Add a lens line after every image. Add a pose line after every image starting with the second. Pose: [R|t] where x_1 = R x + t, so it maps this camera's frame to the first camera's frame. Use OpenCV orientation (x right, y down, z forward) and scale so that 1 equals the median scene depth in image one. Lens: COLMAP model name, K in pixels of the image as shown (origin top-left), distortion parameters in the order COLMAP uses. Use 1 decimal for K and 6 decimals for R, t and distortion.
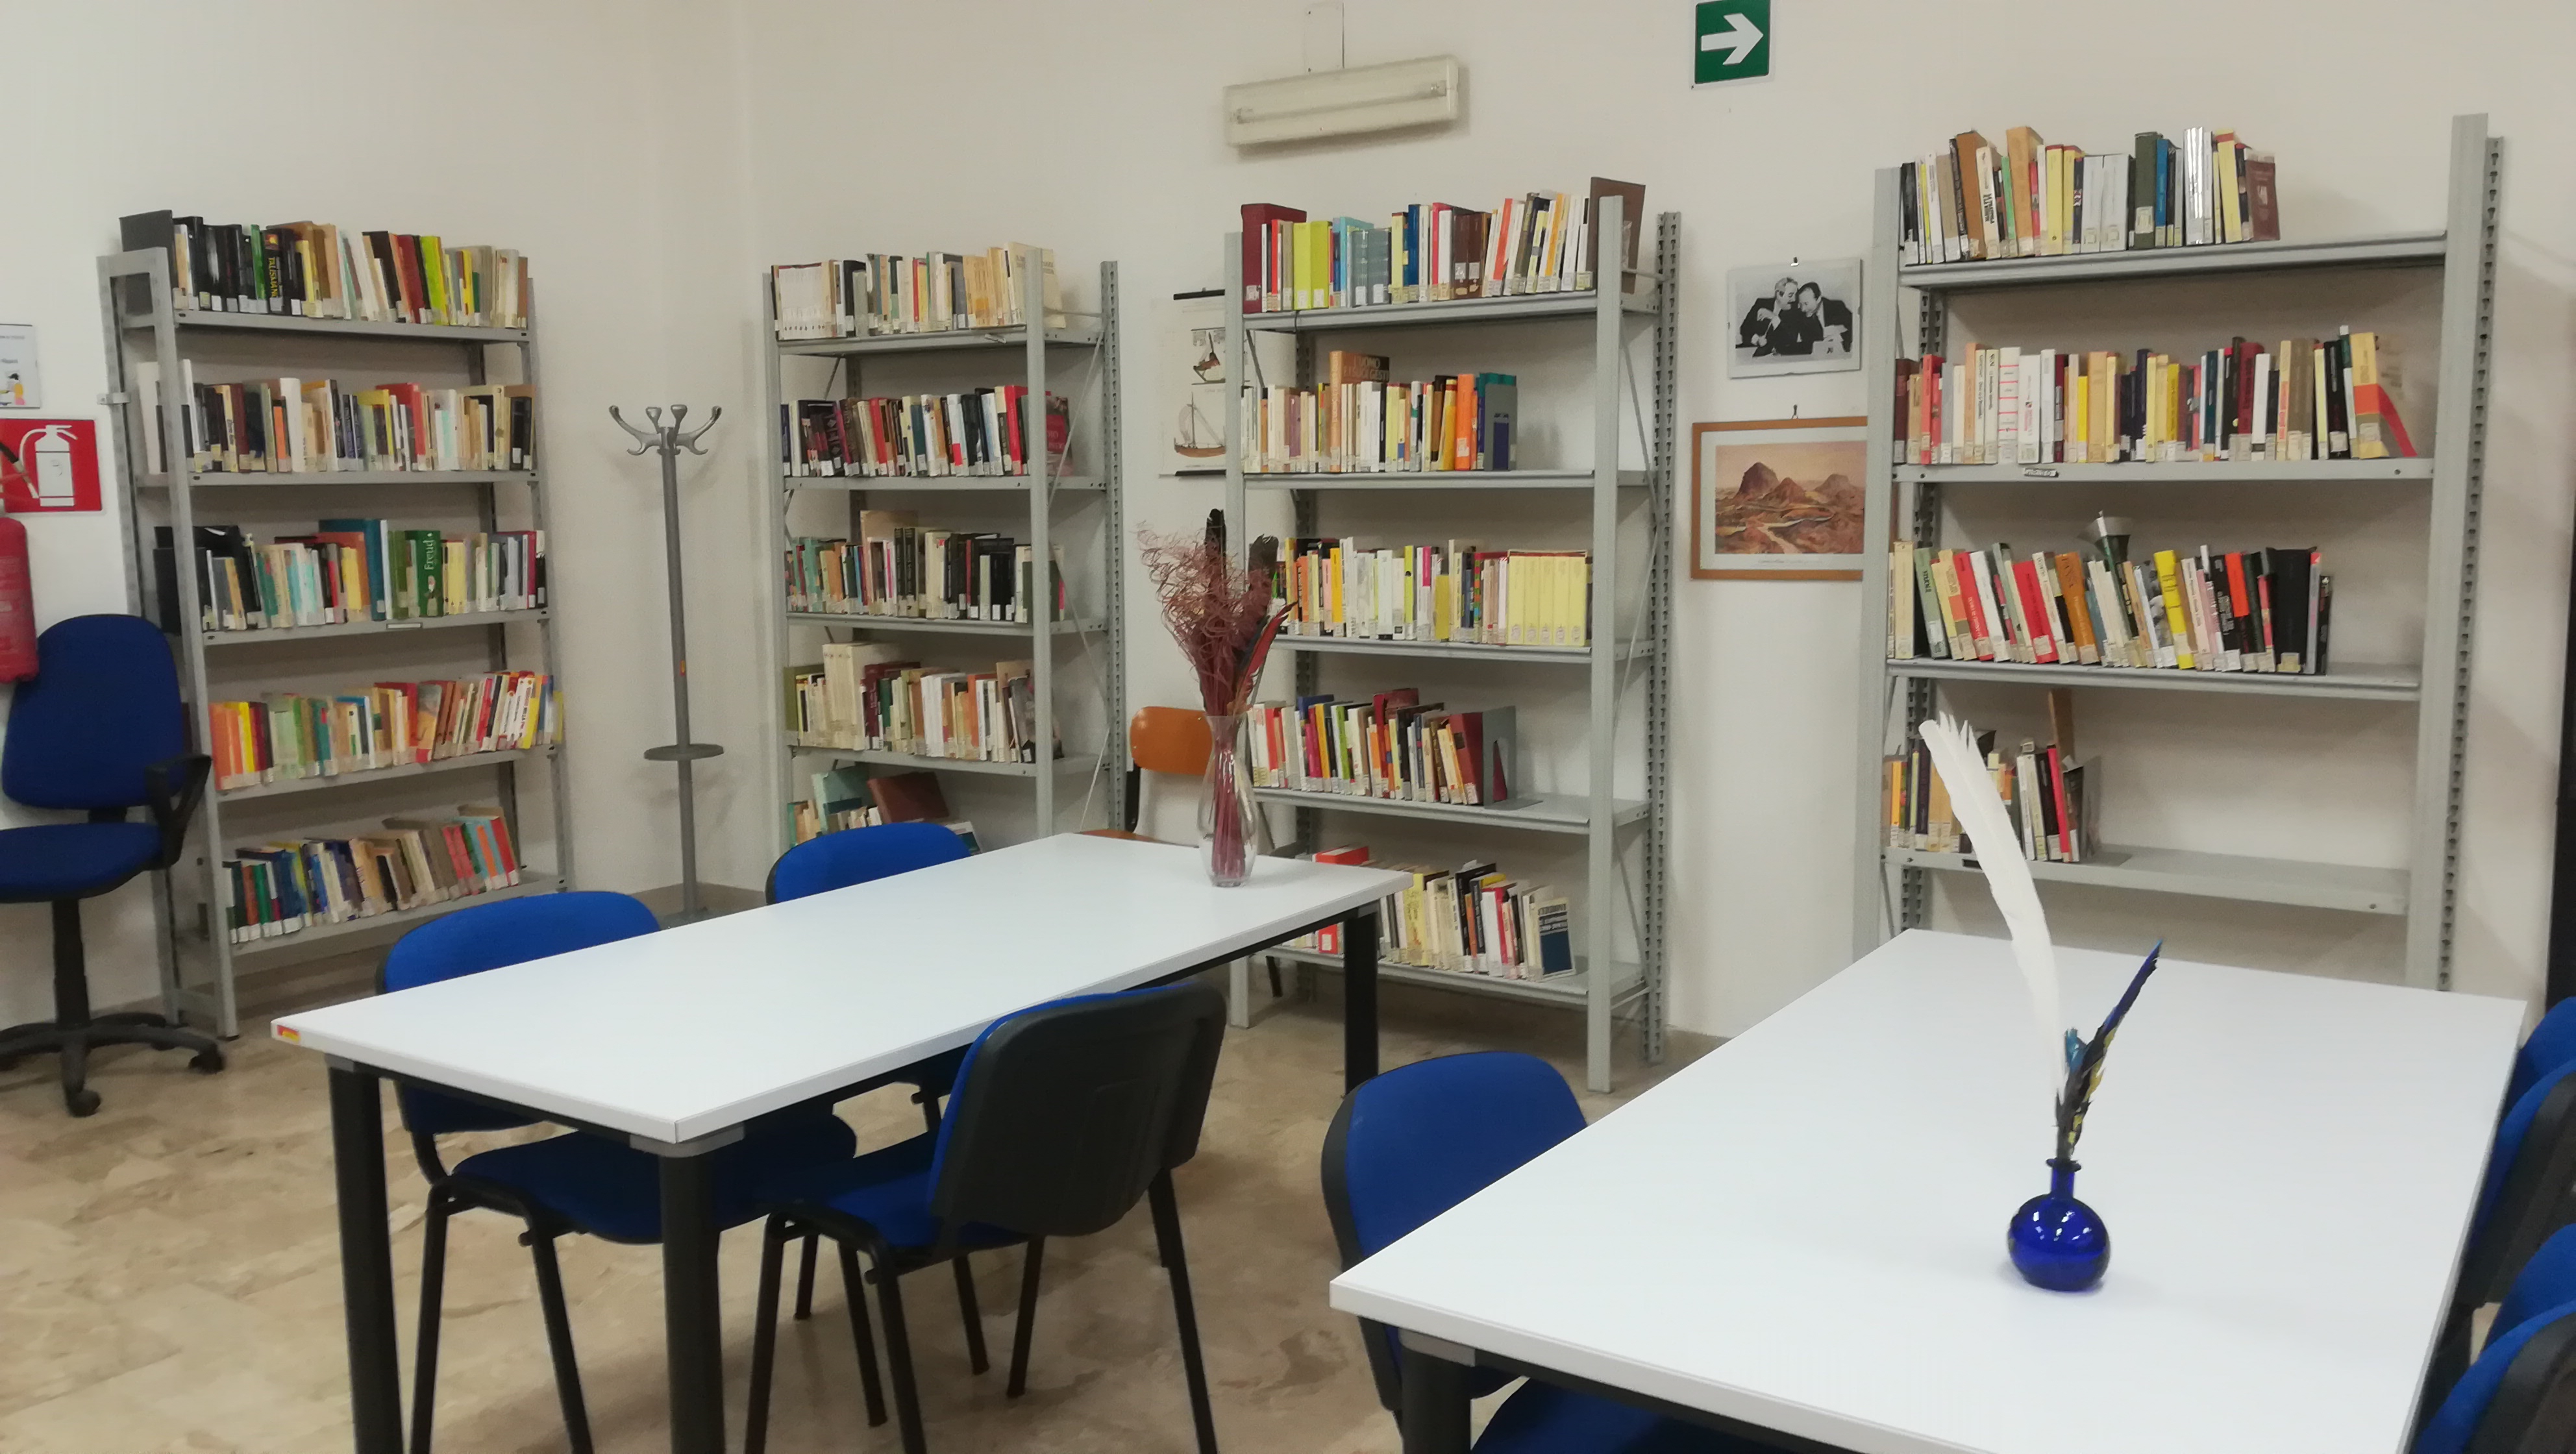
lens RADIAL K [[1967.8, 0, 1292.8], [0, 1967.8, 747.5], [0, 0, 1]] dist [0.013631, -0.002895]
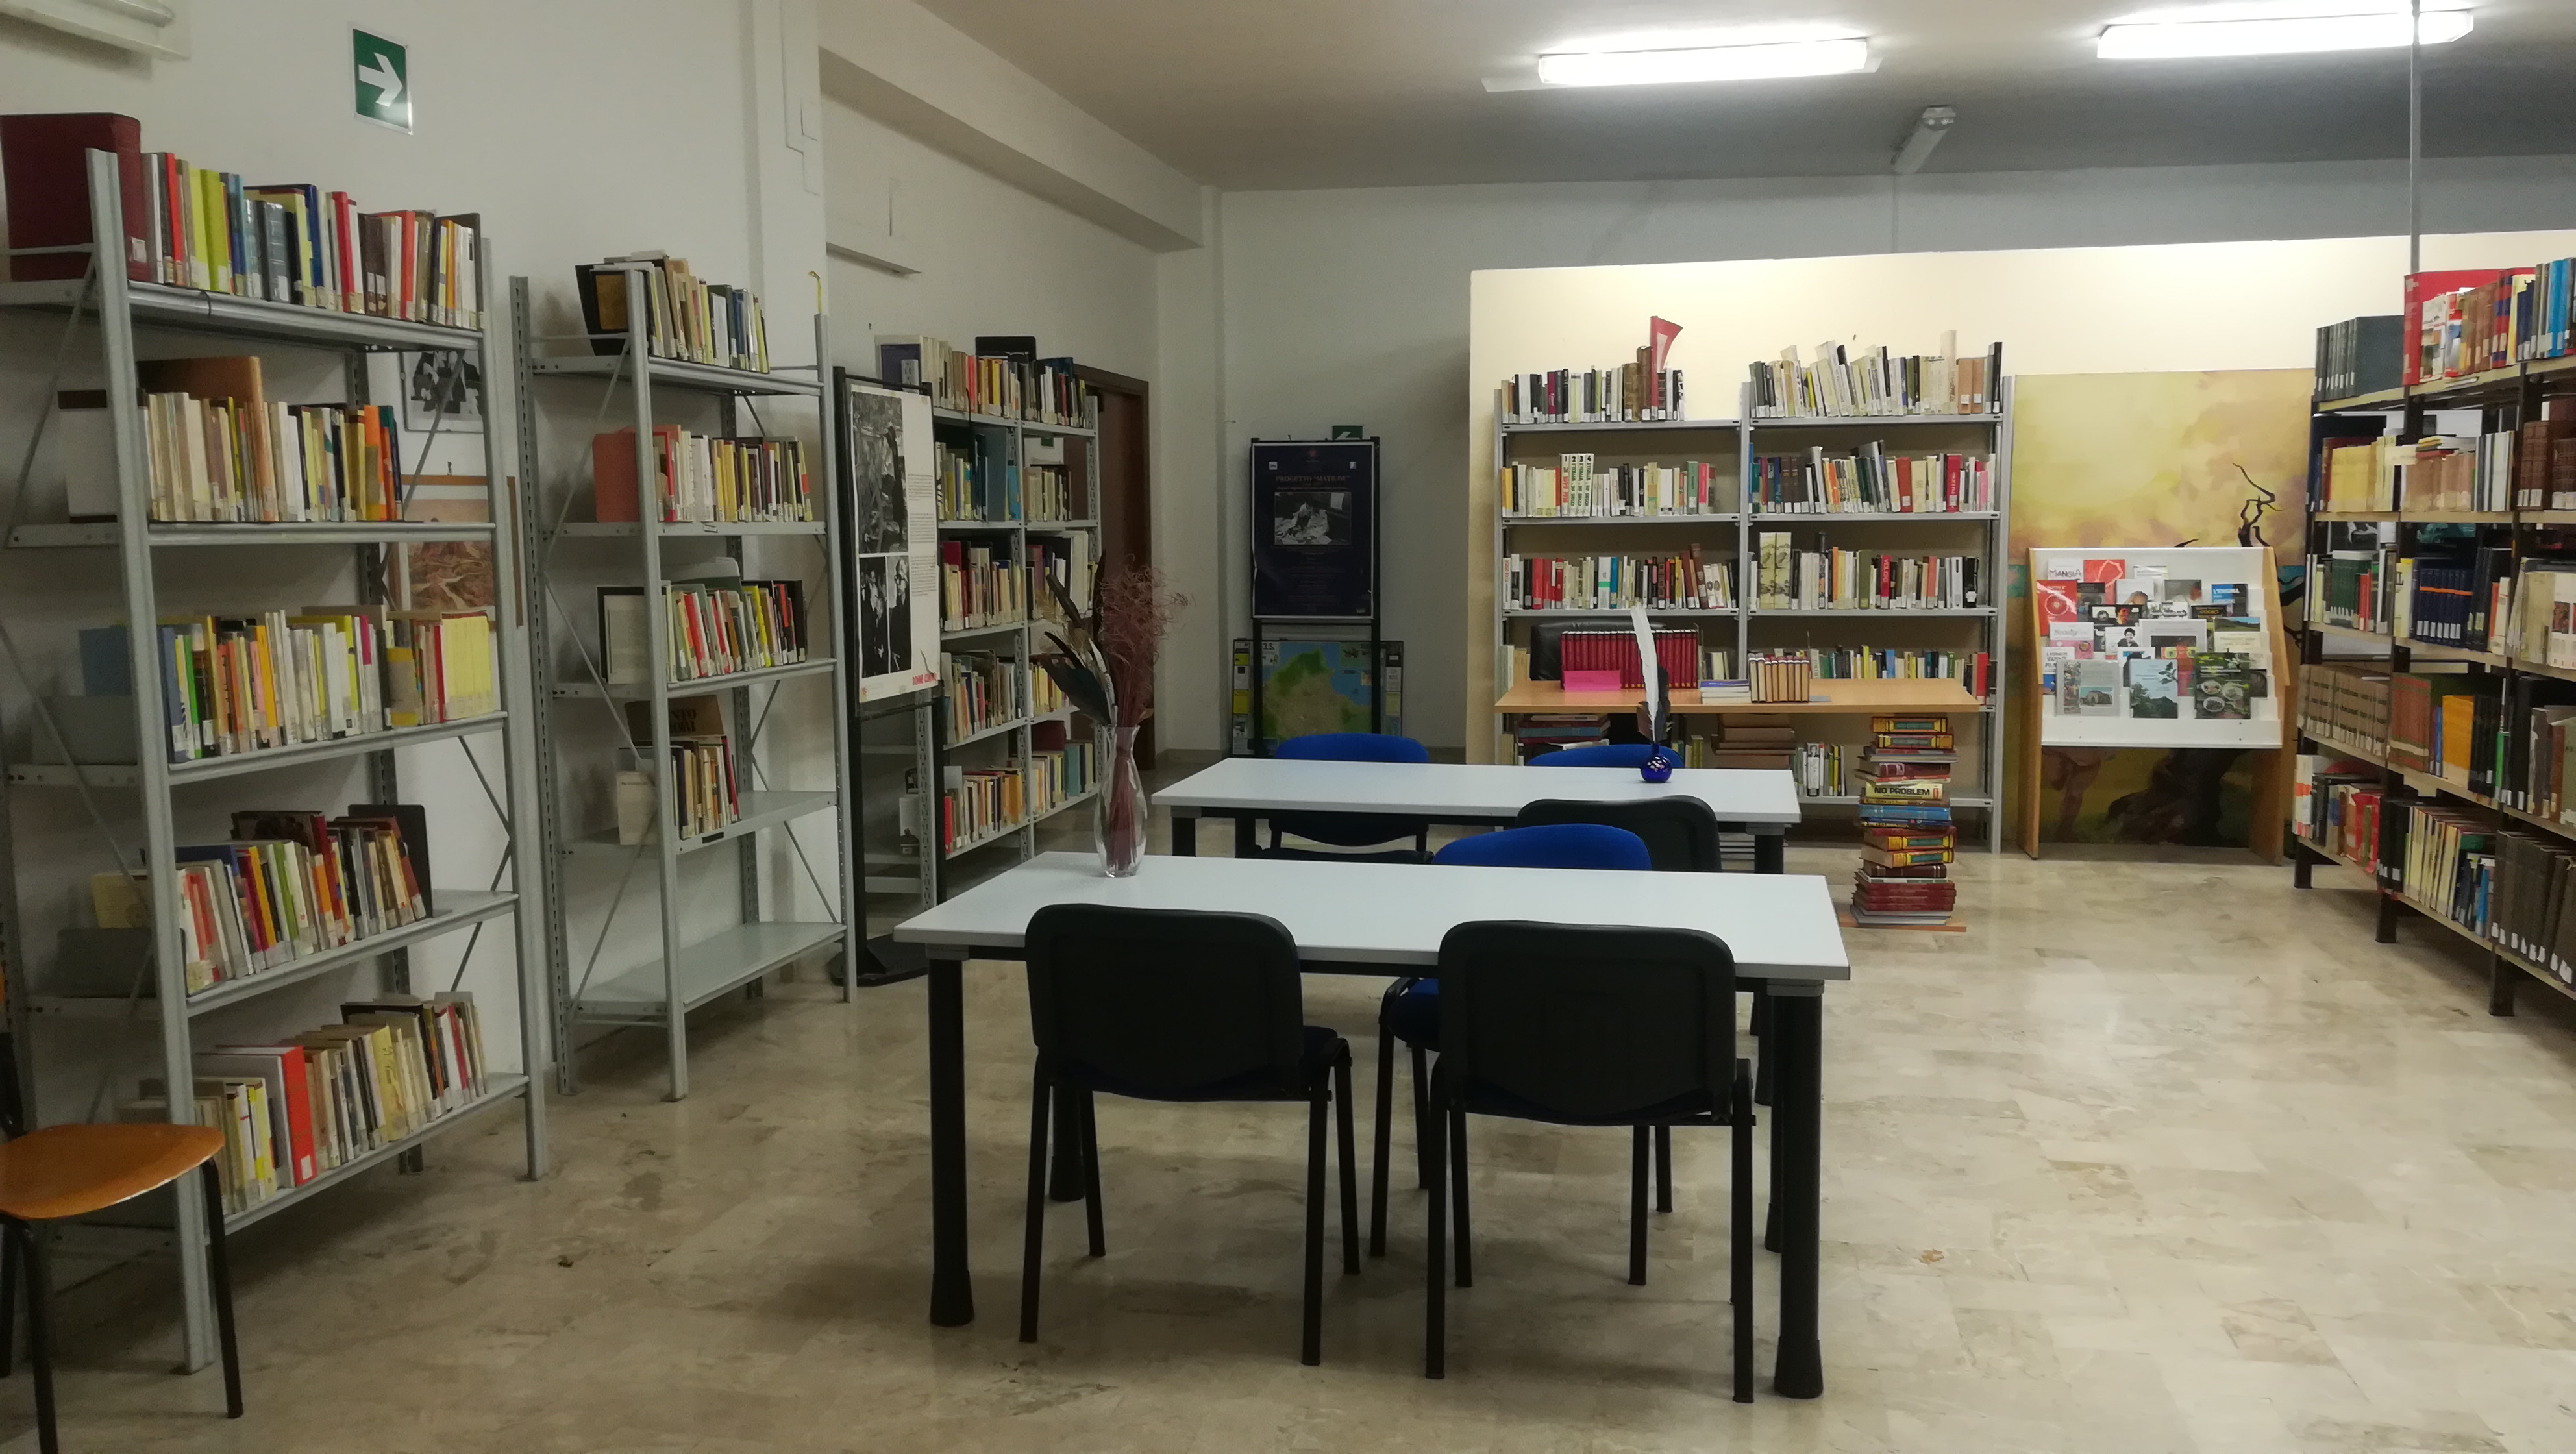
lens RADIAL K [[1967.8, 0, 1293.5], [0, 1967.8, 719.2], [0, 0, 1]] dist [0.013631, -0.002895]
pose [[-0.369049, -0.078108, 0.926122, -0.813217], [0.138578, 0.980699, 0.137932, -0.118127], [-0.919021, 0.179244, -0.351102, 0.934184]]
